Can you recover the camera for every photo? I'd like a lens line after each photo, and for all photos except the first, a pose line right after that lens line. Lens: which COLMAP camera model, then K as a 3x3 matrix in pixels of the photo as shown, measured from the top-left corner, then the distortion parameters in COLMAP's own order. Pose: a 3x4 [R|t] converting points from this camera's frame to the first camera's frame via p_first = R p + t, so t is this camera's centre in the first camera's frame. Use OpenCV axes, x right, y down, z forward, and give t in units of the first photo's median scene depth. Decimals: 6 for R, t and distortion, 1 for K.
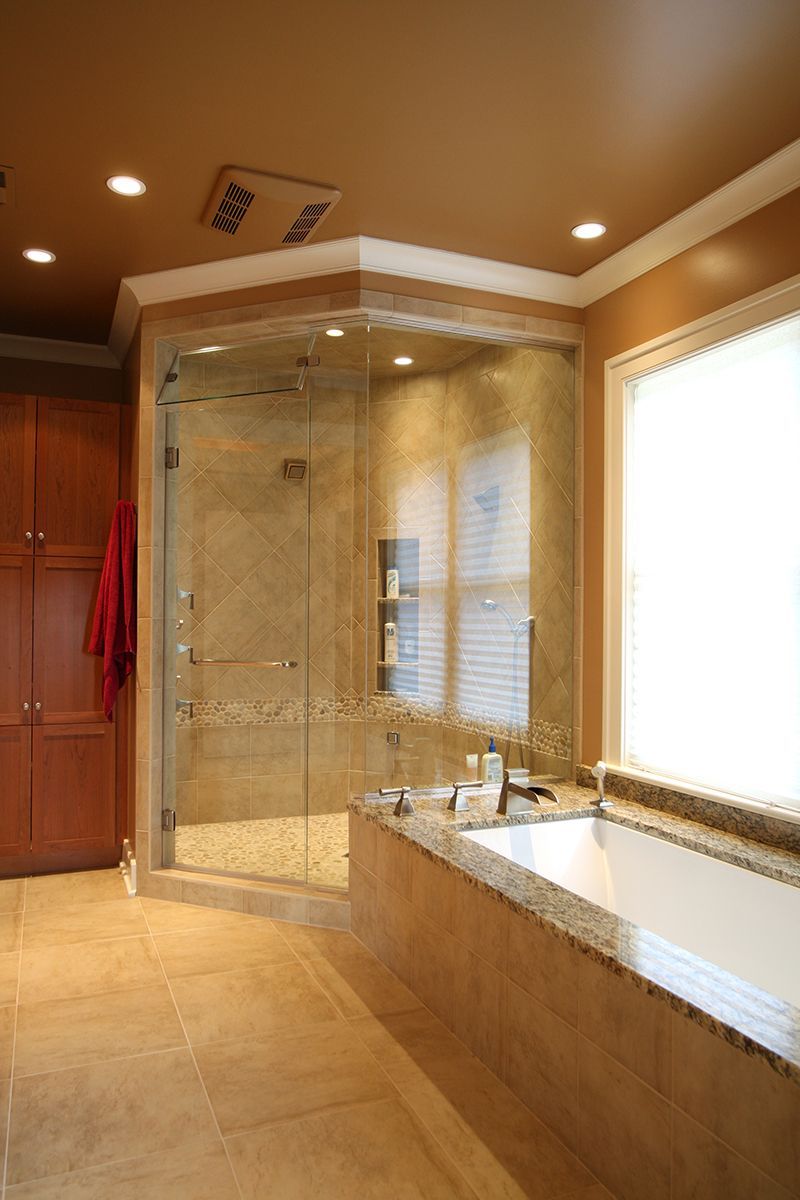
lens RADIAL K [[847.8, 0, 398.6], [0, 847.8, 601.9], [0, 0, 1]] dist [-0.027249, -0.000047]
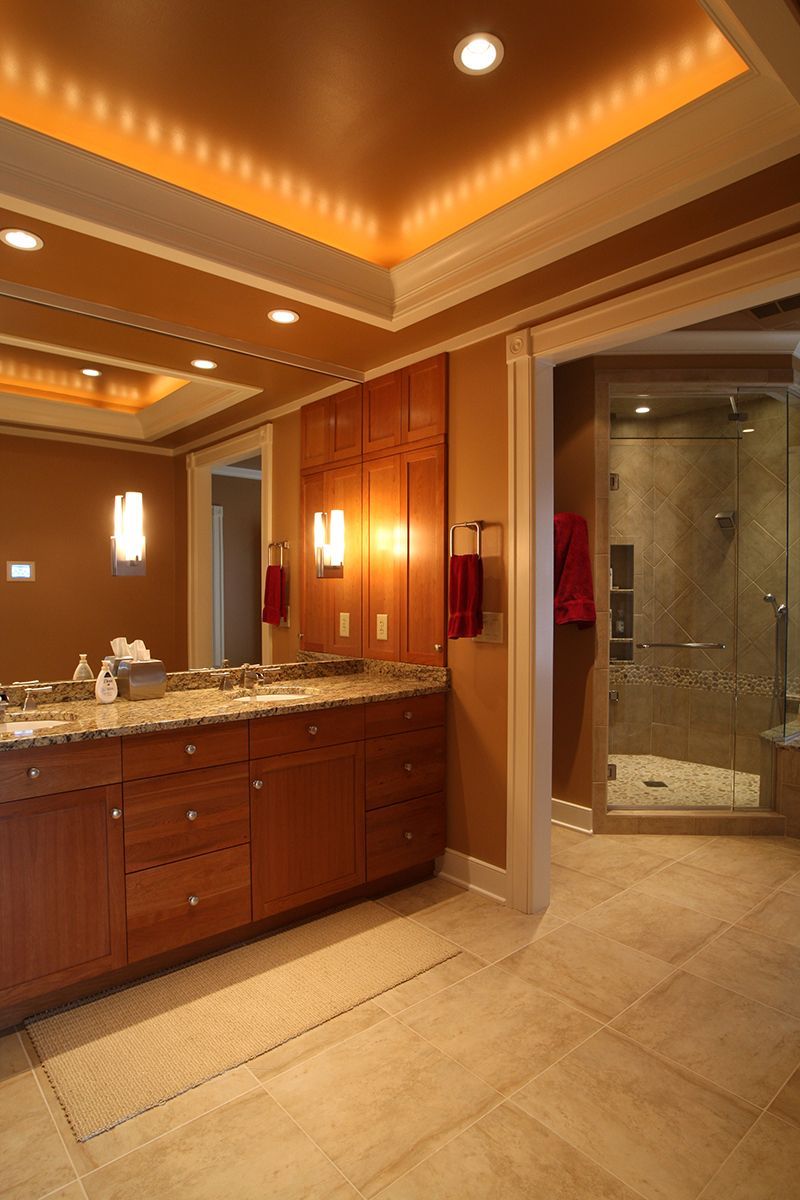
lens RADIAL K [[669.2, 0, 401.4], [0, 669.2, 600.6], [0, 0, 1]] dist [-0.043975, 0.000821]
pose [[0.947887, -0.009338, 0.318471, -0.925034], [-0.001201, 0.999459, 0.032880, -0.030025], [-0.318605, -0.031549, 0.947362, 0.178236]]
